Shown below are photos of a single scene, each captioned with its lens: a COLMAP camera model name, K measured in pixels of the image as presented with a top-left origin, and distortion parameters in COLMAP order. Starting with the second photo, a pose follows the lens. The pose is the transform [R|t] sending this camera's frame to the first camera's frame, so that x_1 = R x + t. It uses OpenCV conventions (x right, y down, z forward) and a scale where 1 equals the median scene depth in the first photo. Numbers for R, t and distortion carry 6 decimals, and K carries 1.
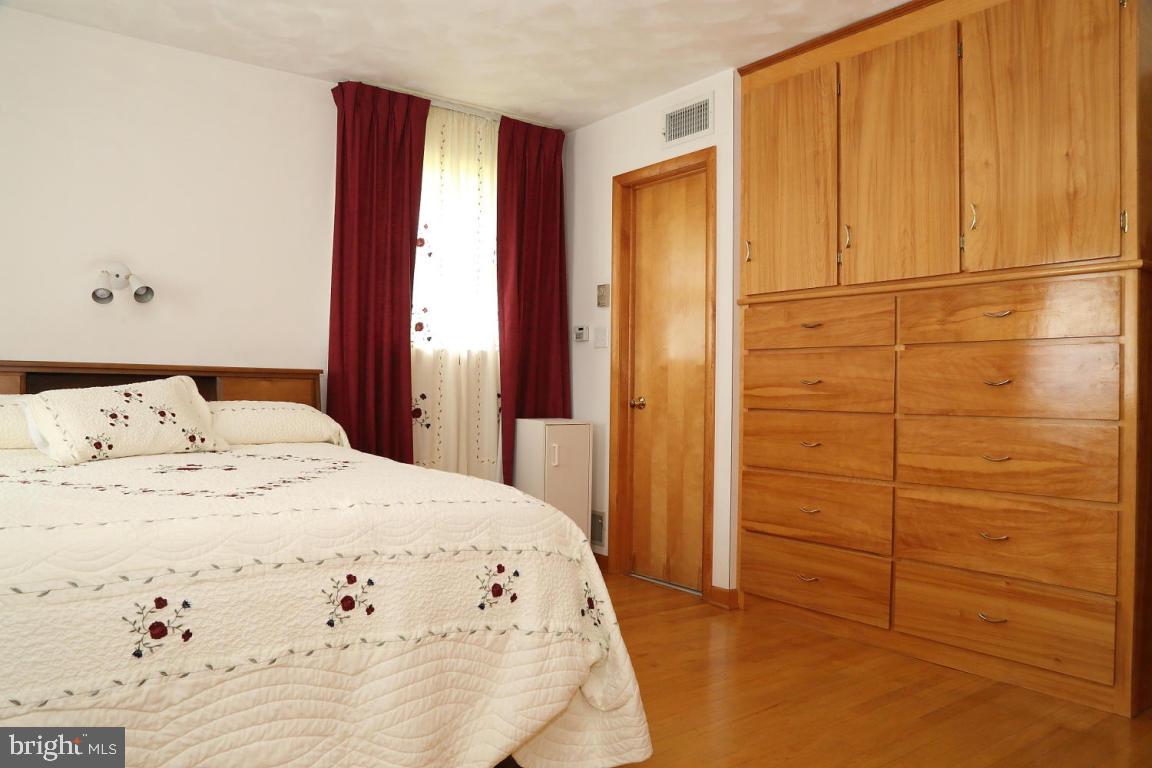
lens RADIAL K [[795.7, 0, 576.0], [0, 795.7, 384.0], [0, 0, 1]] dist [-0.124226, 0.073002]
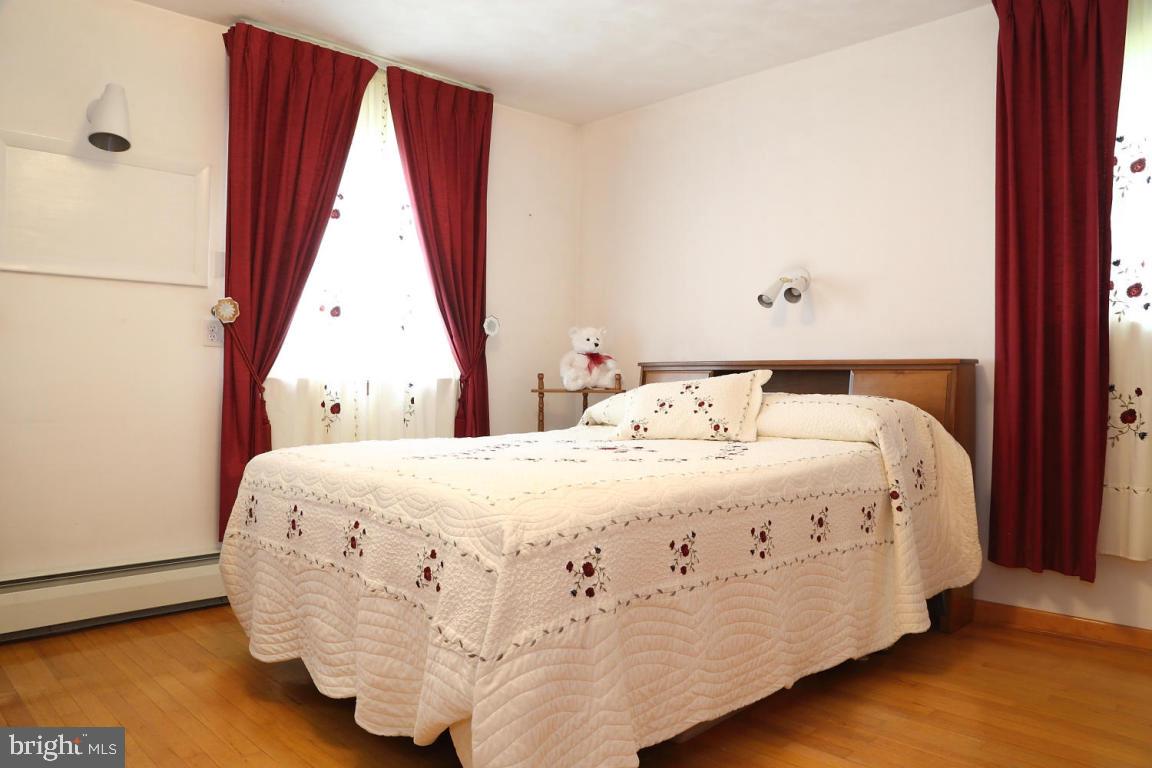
lens RADIAL K [[795.7, 0, 576.0], [0, 795.7, 384.0], [0, 0, 1]] dist [-0.124226, 0.073002]
pose [[0.145487, -0.007115, -0.989335, 0.919954], [0.006077, 0.999962, -0.006298, 0.024319], [0.989342, -0.005096, 0.145524, 1.029606]]
